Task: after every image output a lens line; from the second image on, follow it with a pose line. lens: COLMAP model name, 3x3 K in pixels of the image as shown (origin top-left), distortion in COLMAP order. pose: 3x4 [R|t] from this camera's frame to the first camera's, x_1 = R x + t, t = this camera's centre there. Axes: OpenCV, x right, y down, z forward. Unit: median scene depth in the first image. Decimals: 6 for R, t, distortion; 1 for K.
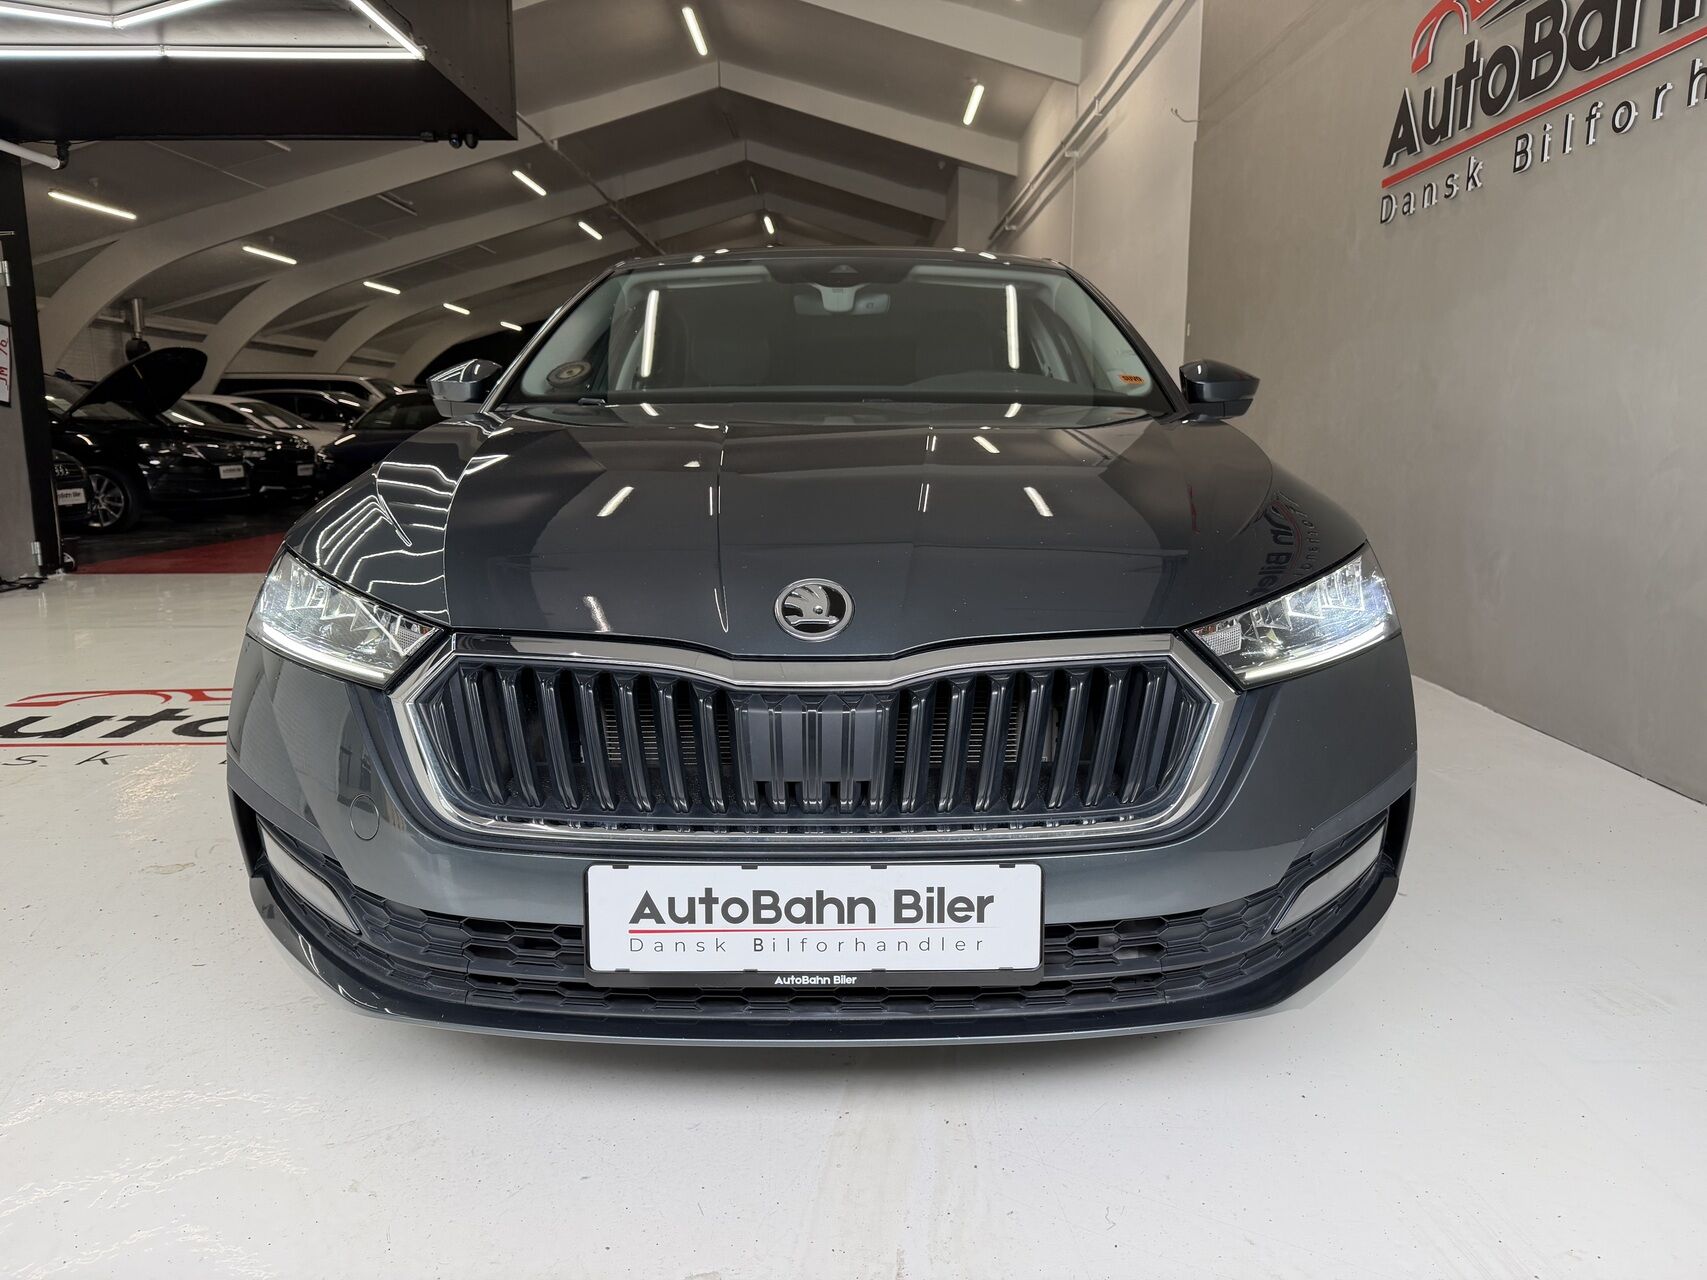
lens RADIAL K [[1222.0, 0, 853.5], [0, 1222.0, 640.0], [0, 0, 1]] dist [0.000408, -0.001513]
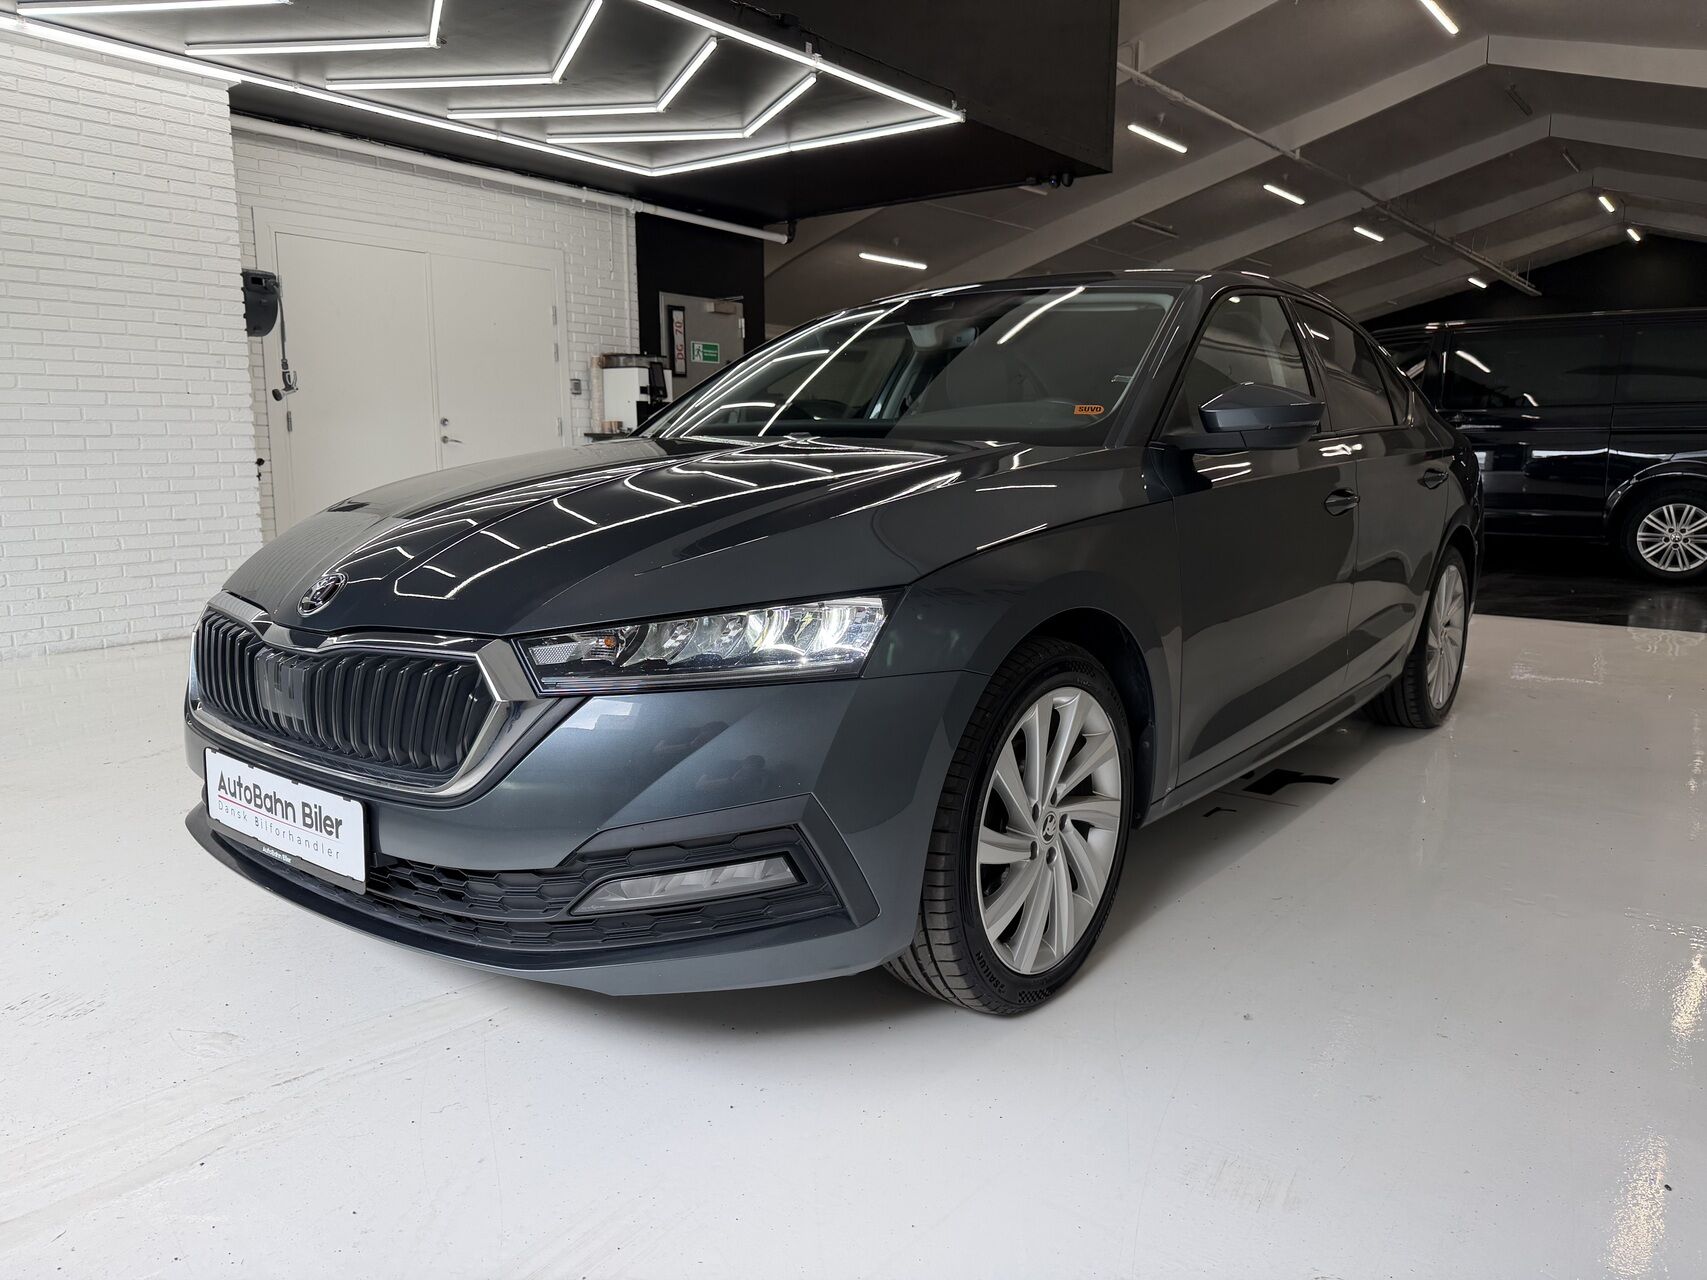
lens RADIAL K [[1204.4, 0, 888.0], [0, 1204.4, 645.5], [0, 0, 1]] dist [0.091169, -0.120777]
pose [[0.782792, 0.109162, -0.612634, 0.375311], [-0.110402, 0.993238, 0.035914, -0.025070], [0.612412, 0.039523, 0.789550, 0.084948]]
